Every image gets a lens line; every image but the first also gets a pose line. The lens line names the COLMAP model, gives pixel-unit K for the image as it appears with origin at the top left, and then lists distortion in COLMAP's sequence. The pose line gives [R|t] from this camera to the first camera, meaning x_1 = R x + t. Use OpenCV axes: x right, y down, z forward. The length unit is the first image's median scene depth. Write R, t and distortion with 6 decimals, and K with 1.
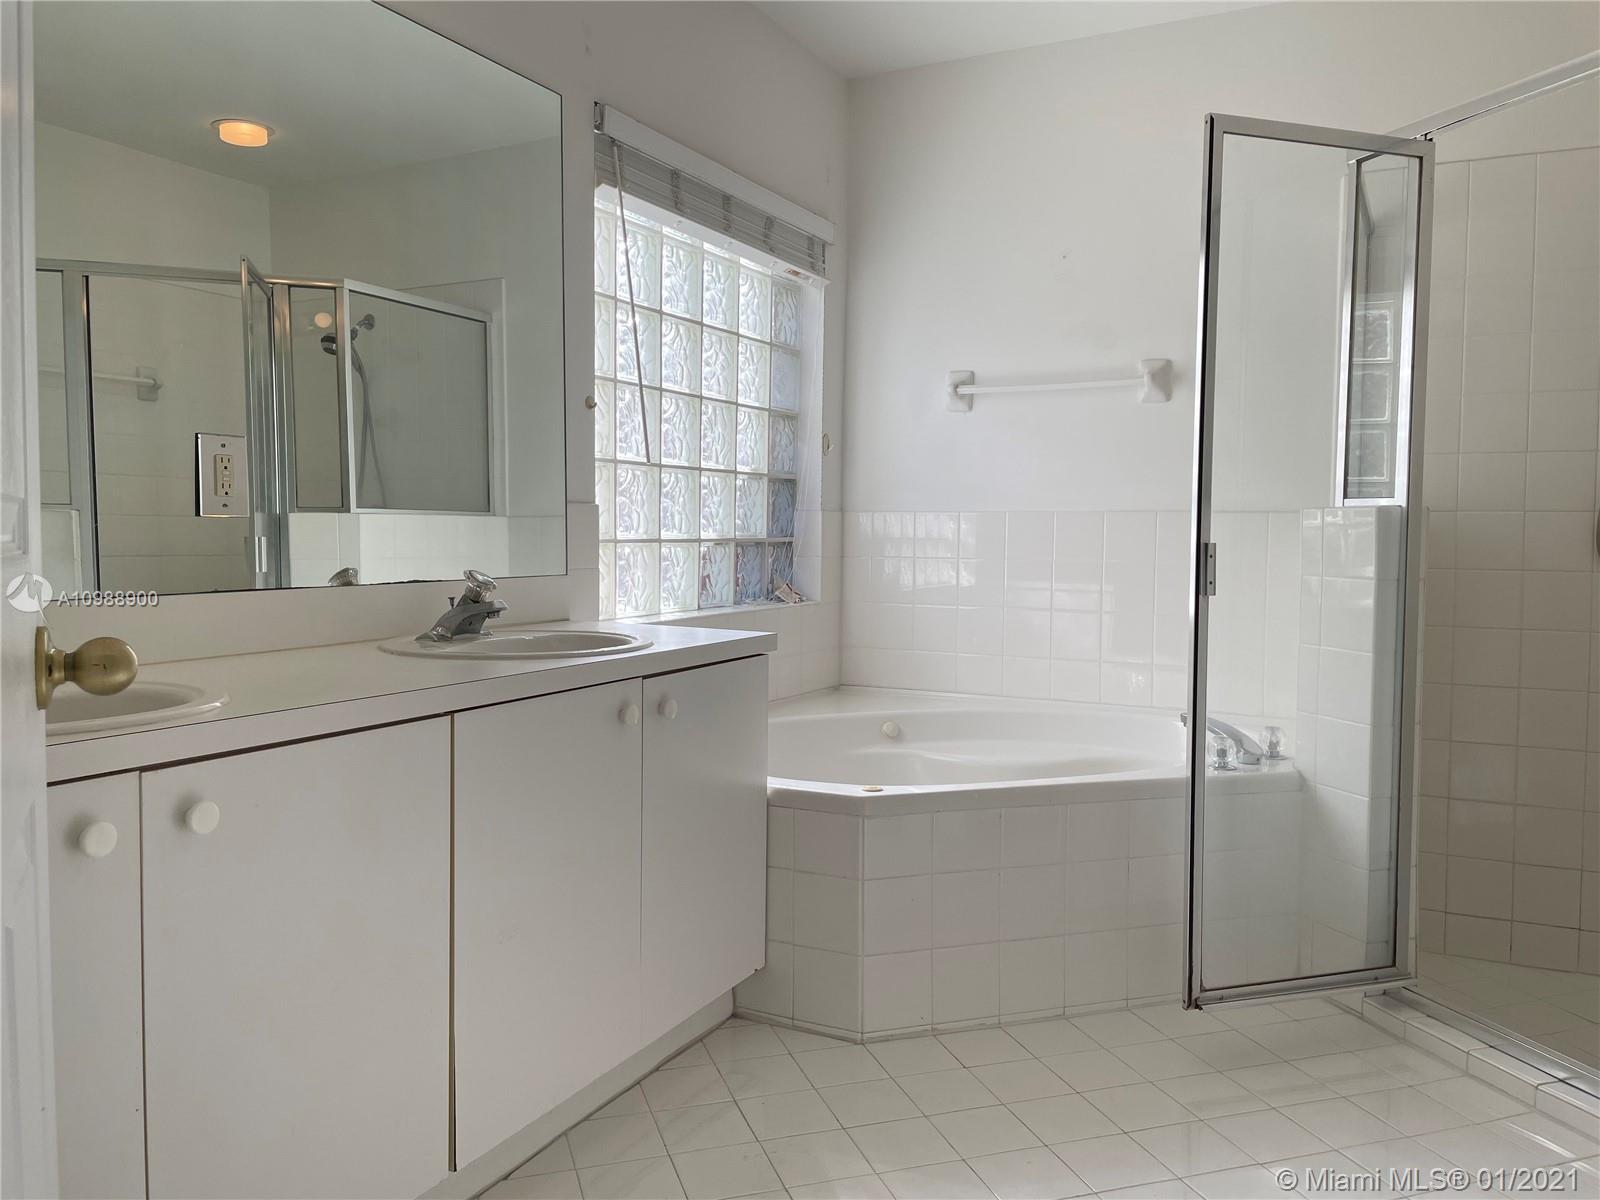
lens RADIAL K [[1210.8, 0, 791.9], [0, 1210.8, 593.2], [0, 0, 1]] dist [0.092727, -0.112800]
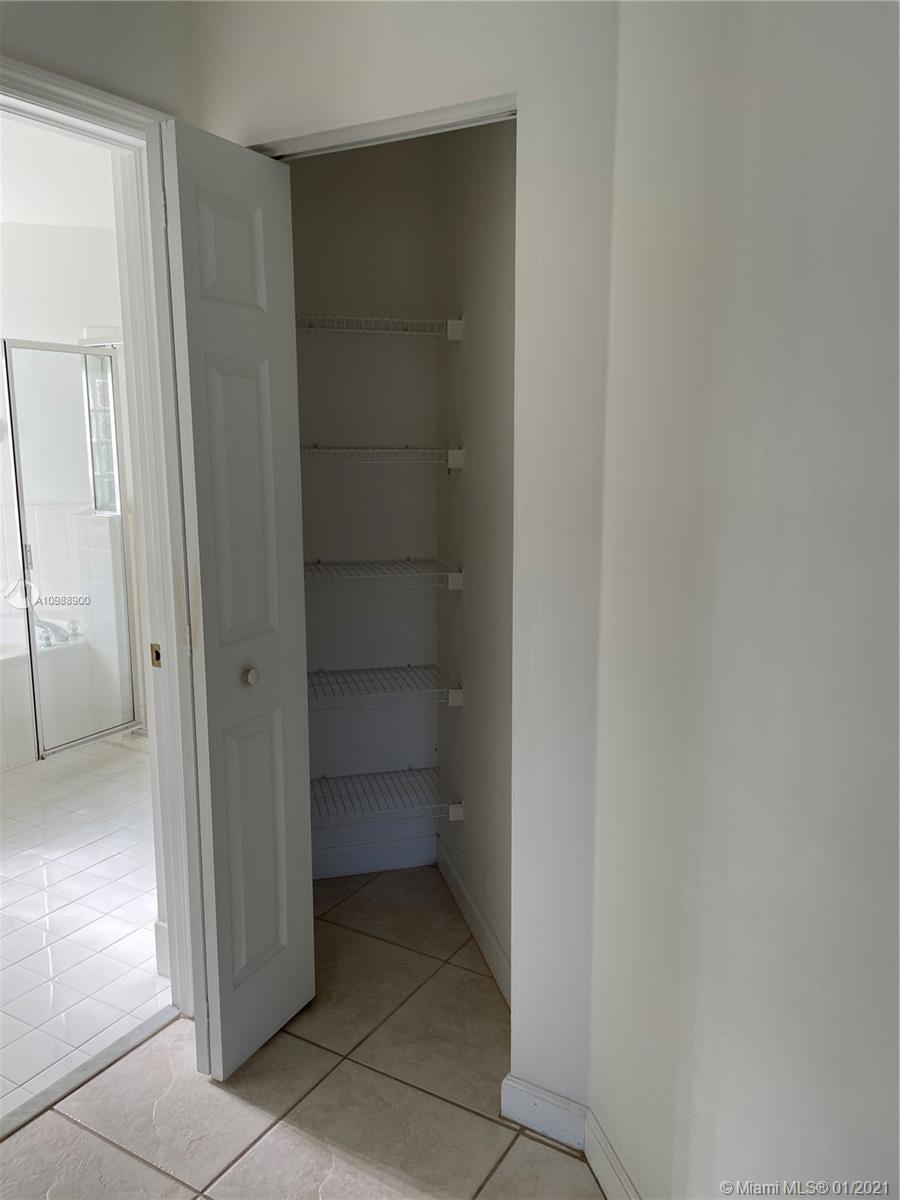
lens RADIAL K [[908.1, 0, 444.8], [0, 908.1, 587.5], [0, 0, 1]] dist [0.092727, -0.112800]
pose [[0.756536, -0.120621, 0.642731, -0.130530], [0.044326, 0.990040, 0.133626, -0.136121], [-0.652448, -0.072603, 0.754348, -0.614964]]
